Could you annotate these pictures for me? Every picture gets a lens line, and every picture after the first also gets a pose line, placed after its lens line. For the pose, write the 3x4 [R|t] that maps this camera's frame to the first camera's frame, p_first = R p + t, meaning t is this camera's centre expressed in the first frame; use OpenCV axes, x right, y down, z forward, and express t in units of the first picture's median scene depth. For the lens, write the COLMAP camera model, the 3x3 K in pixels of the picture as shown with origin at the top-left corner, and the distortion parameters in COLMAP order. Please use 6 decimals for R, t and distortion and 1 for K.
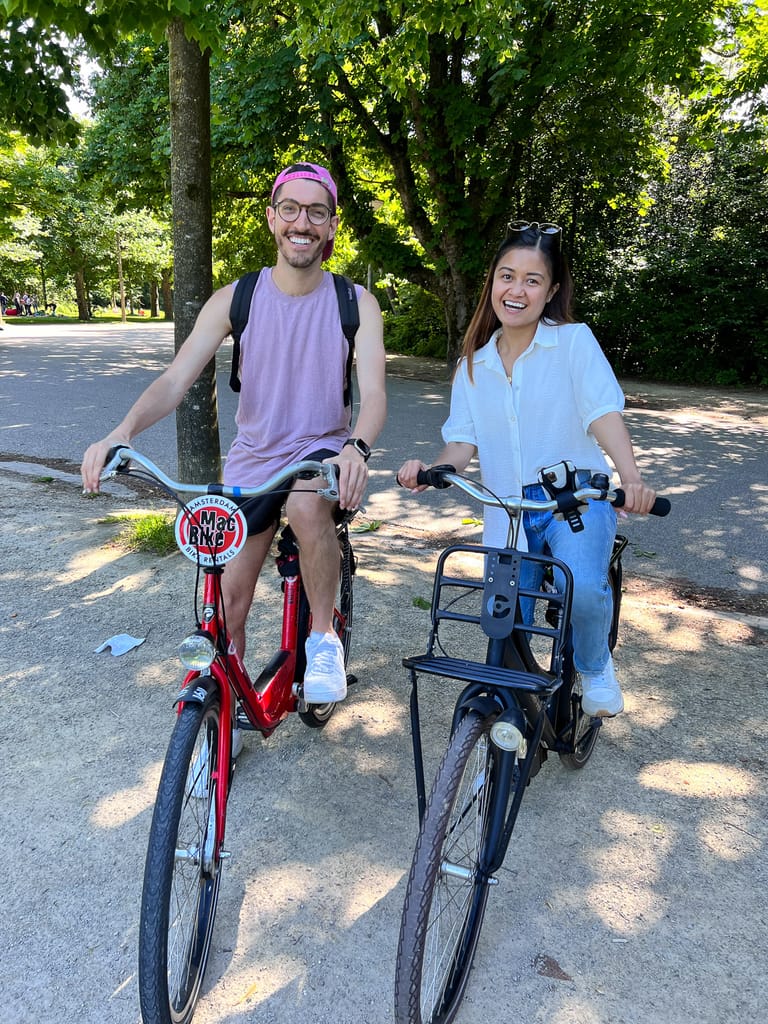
lens RADIAL K [[728.0, 0, 384.0], [0, 728.0, 512.0], [0, 0, 1]] dist [0.022261, -0.059801]
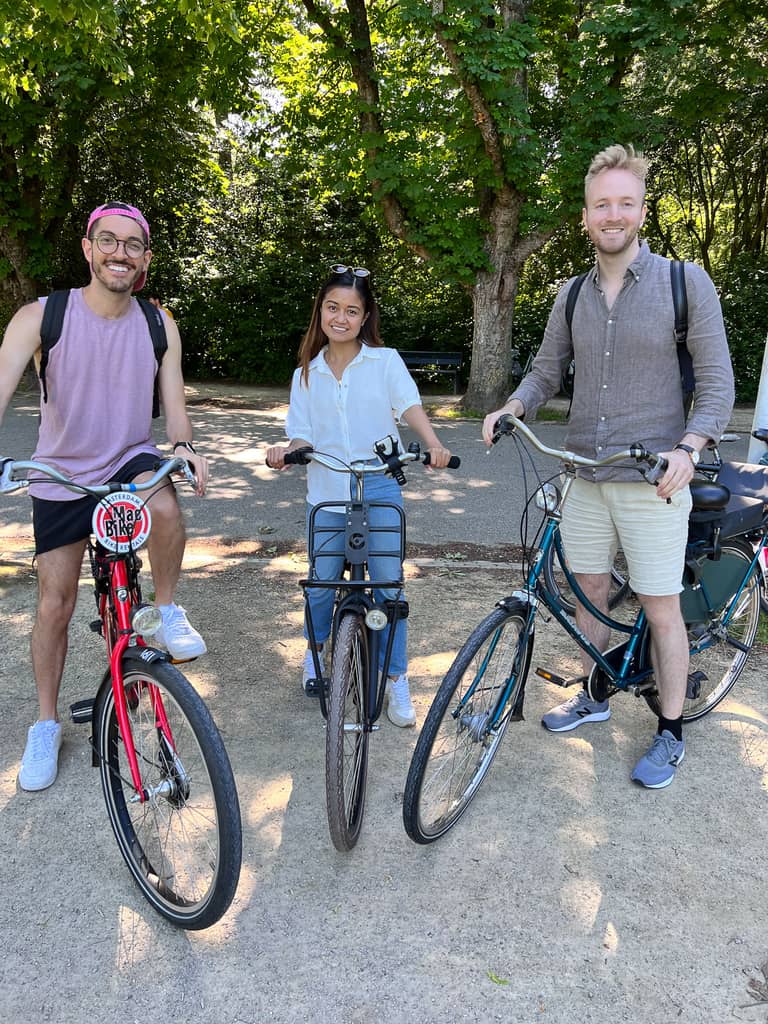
lens RADIAL K [[728.0, 0, 384.0], [0, 728.0, 512.0], [0, 0, 1]] dist [0.022261, -0.059801]
pose [[0.843766, -0.134846, 0.519495, -0.417537], [0.138556, 0.989841, 0.031890, 0.025422], [-0.518518, 0.045072, 0.853878, -0.171634]]
